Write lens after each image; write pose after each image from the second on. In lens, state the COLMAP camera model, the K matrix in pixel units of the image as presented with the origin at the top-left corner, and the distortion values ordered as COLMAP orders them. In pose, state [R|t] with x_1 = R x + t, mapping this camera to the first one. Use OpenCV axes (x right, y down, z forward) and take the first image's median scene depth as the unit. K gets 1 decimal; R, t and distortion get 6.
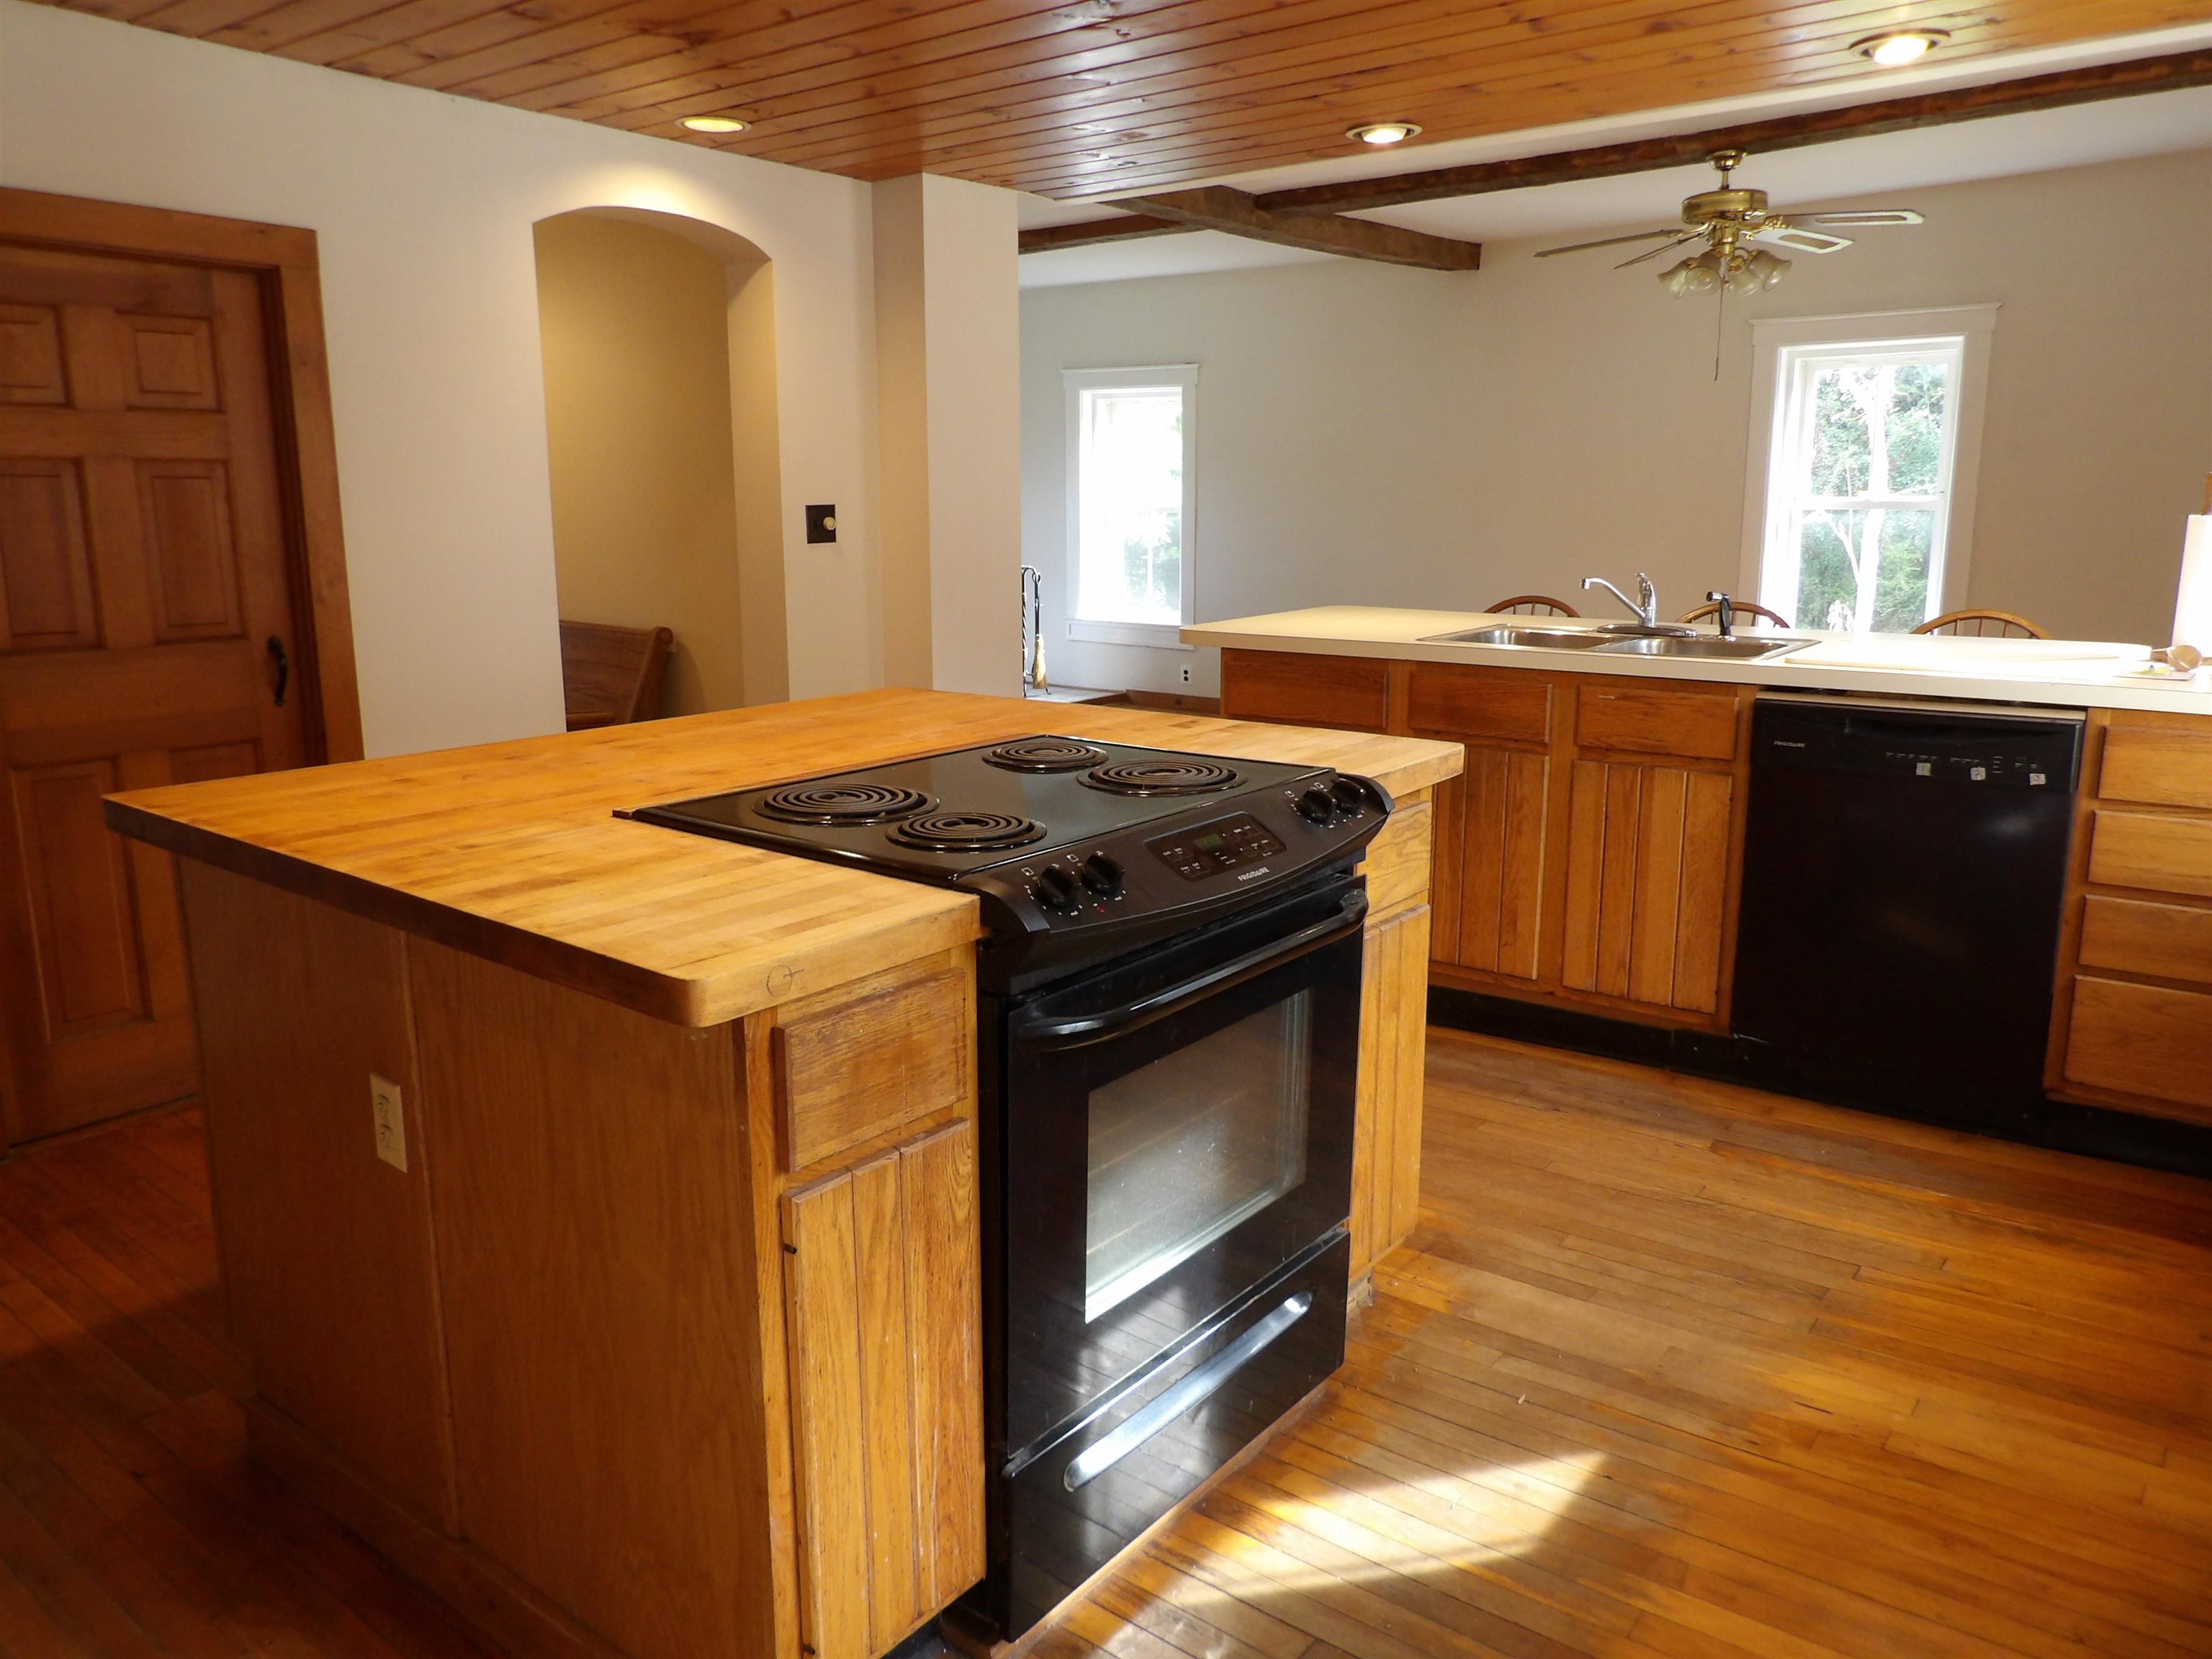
lens RADIAL K [[1570.3, 0, 1120.3], [0, 1570.3, 799.9], [0, 0, 1]] dist [-0.031739, 0.033014]
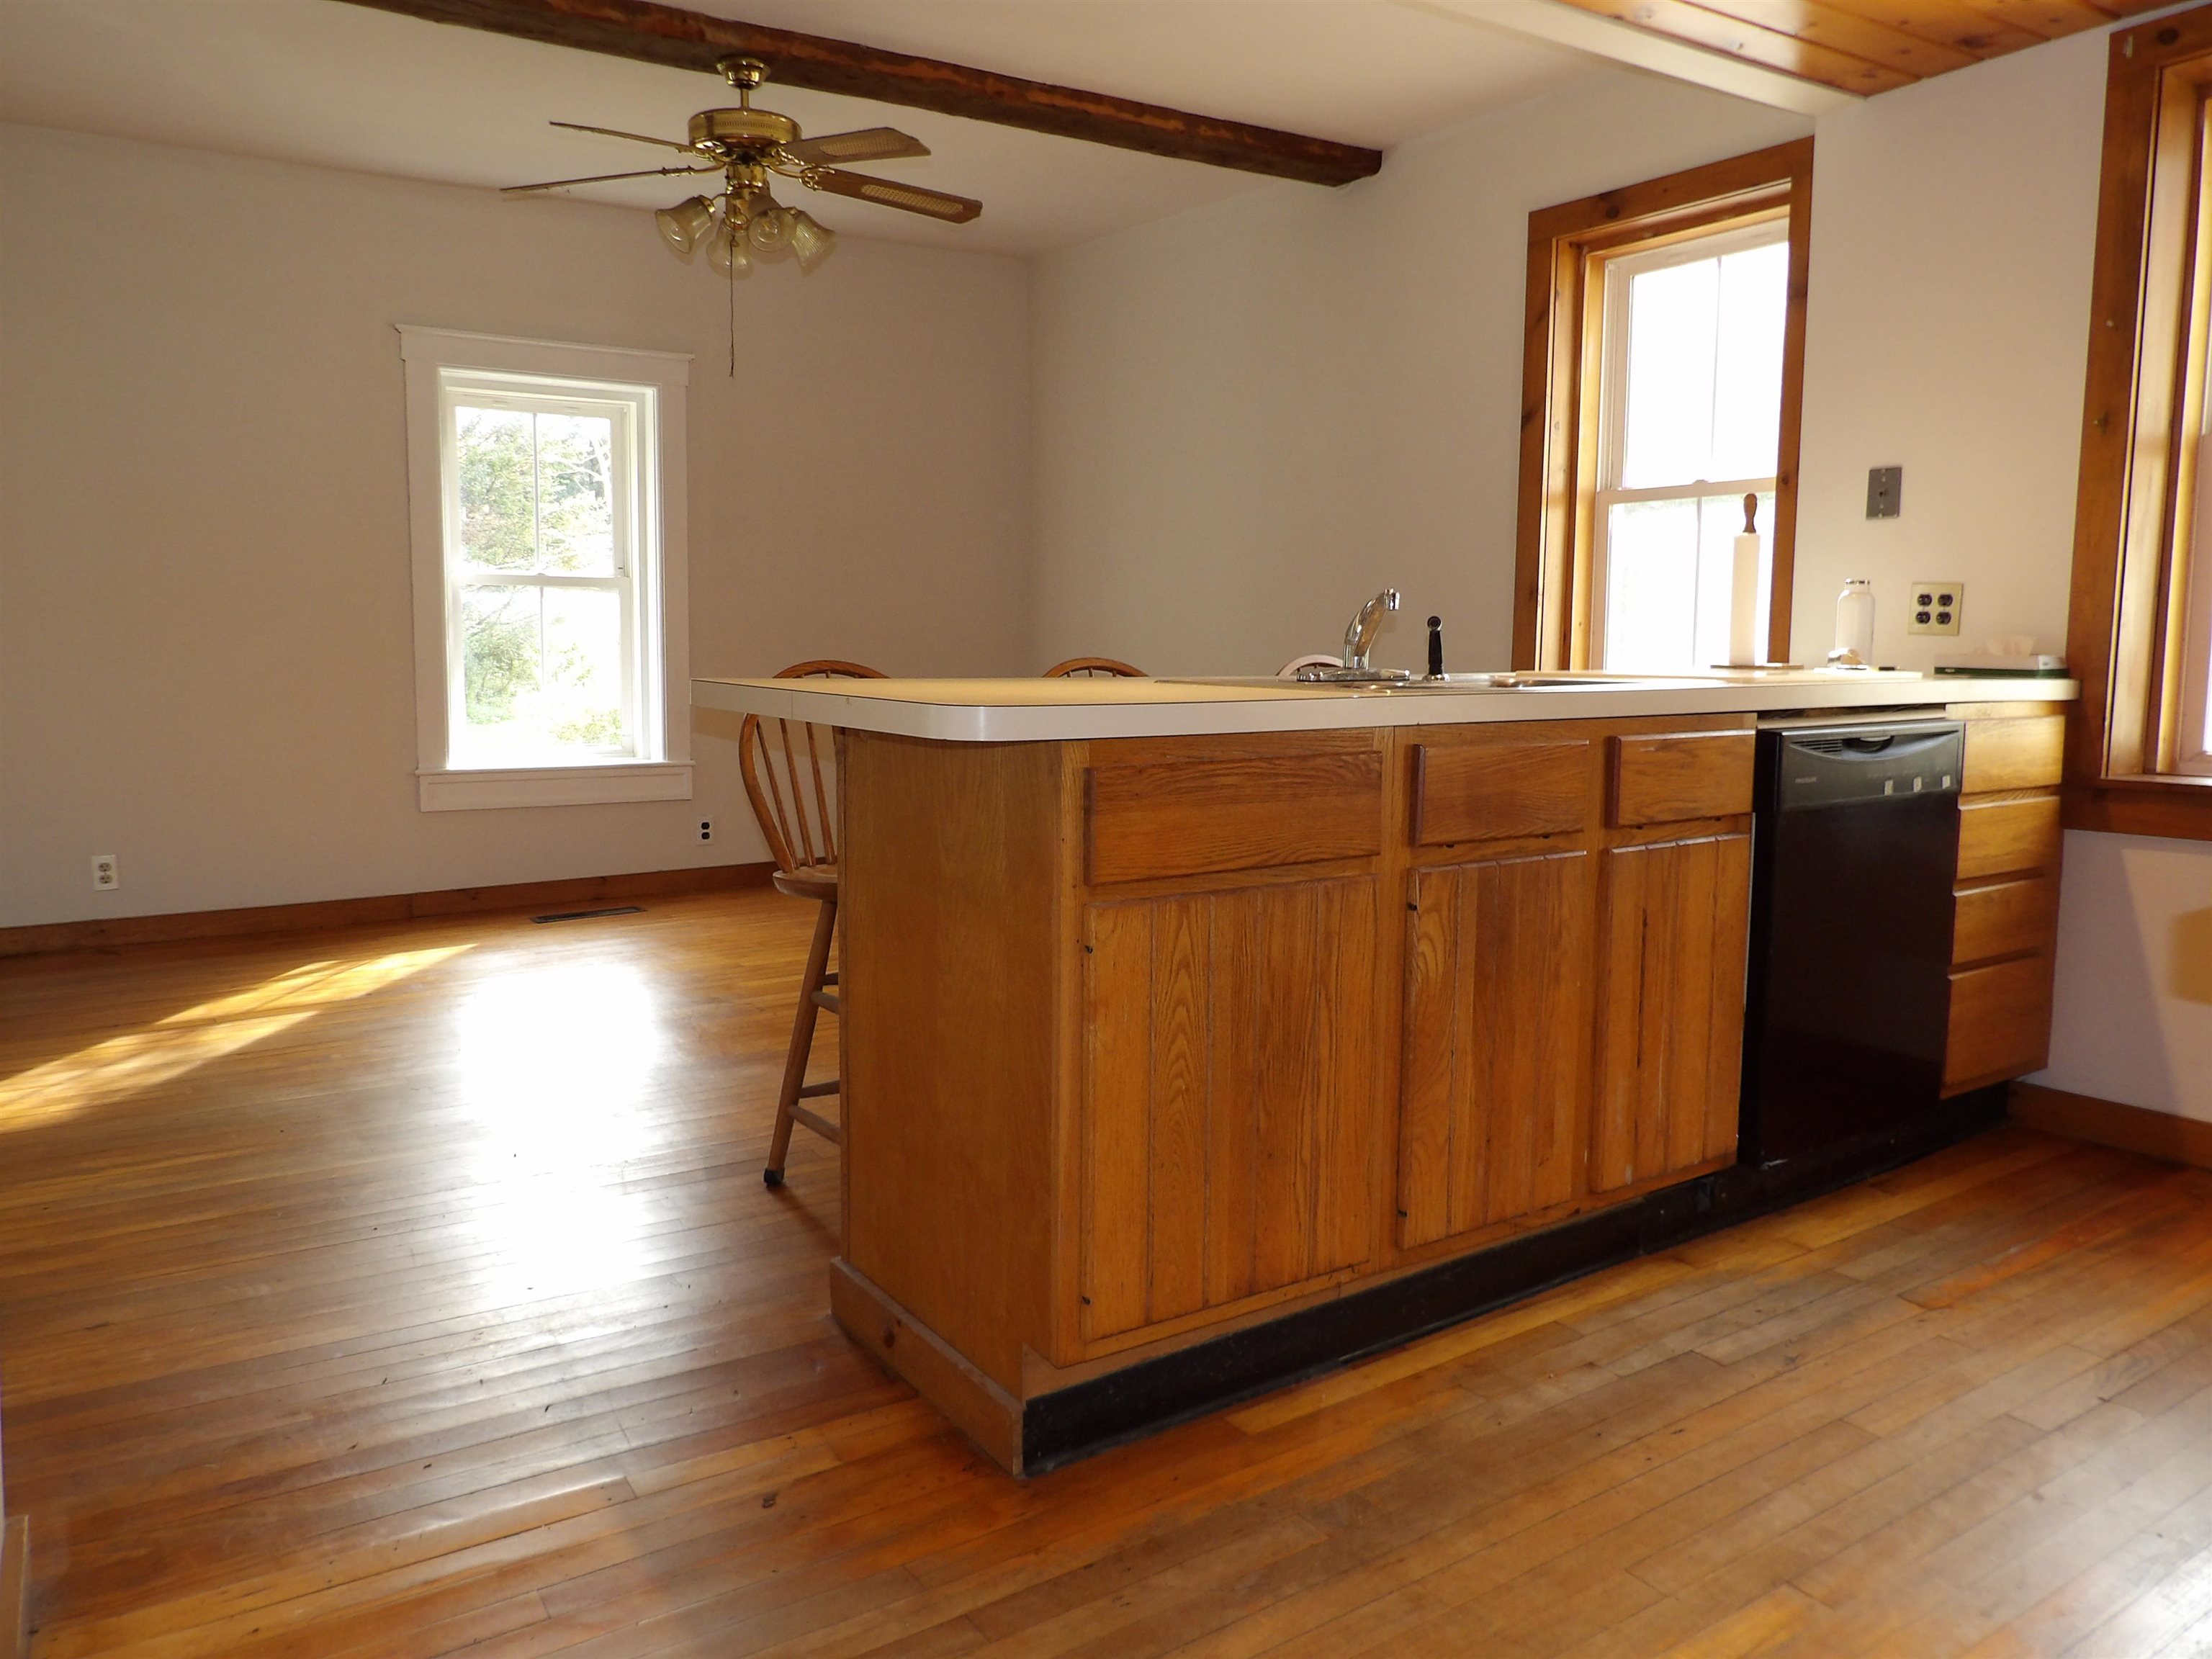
lens RADIAL K [[1570.3, 0, 1096.2], [0, 1570.3, 804.2], [0, 0, 1]] dist [-0.031739, 0.033014]
pose [[0.321057, -0.092954, 0.942487, -0.467752], [0.178471, 0.983280, 0.036181, -0.124285], [-0.930092, 0.156590, 0.332279, 1.119957]]
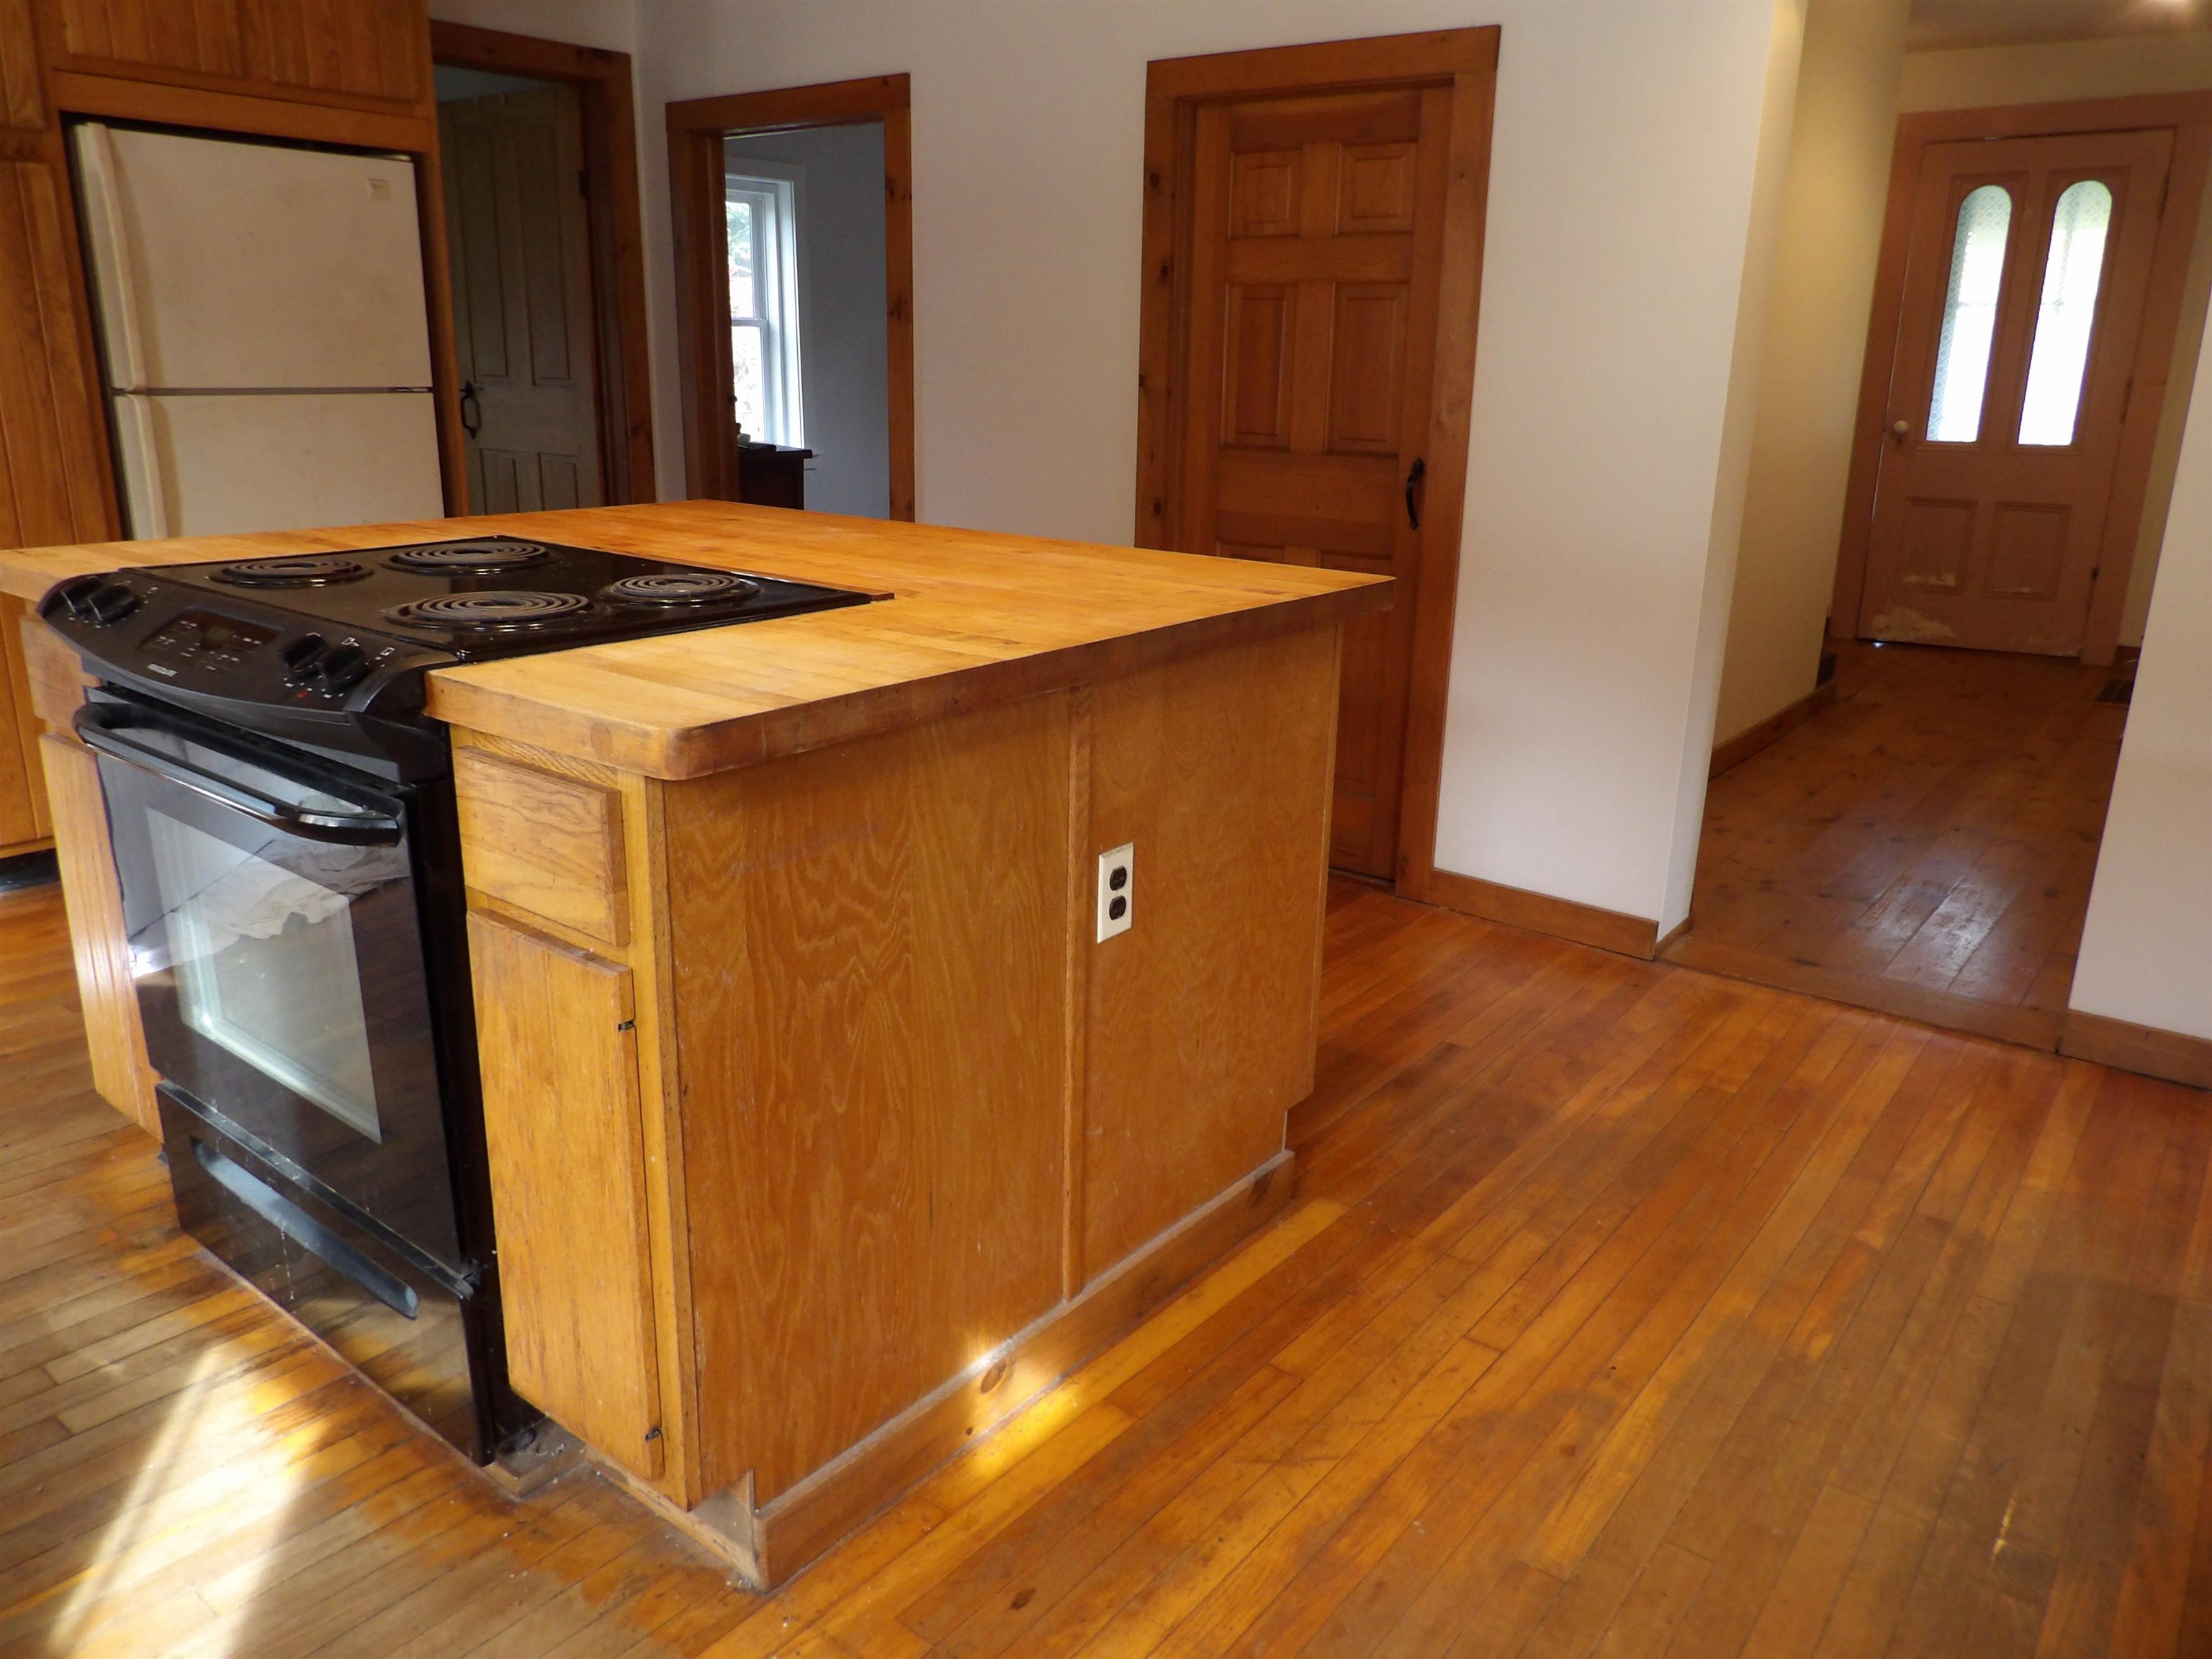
lens RADIAL K [[1570.3, 0, 1103.9], [0, 1570.3, 834.8], [0, 0, 1]] dist [-0.031739, 0.033014]
pose [[-0.010532, 0.284245, -0.958694, 0.558927], [-0.212779, 0.936153, 0.279899, -0.130846], [0.977044, 0.206937, 0.050622, 0.887635]]
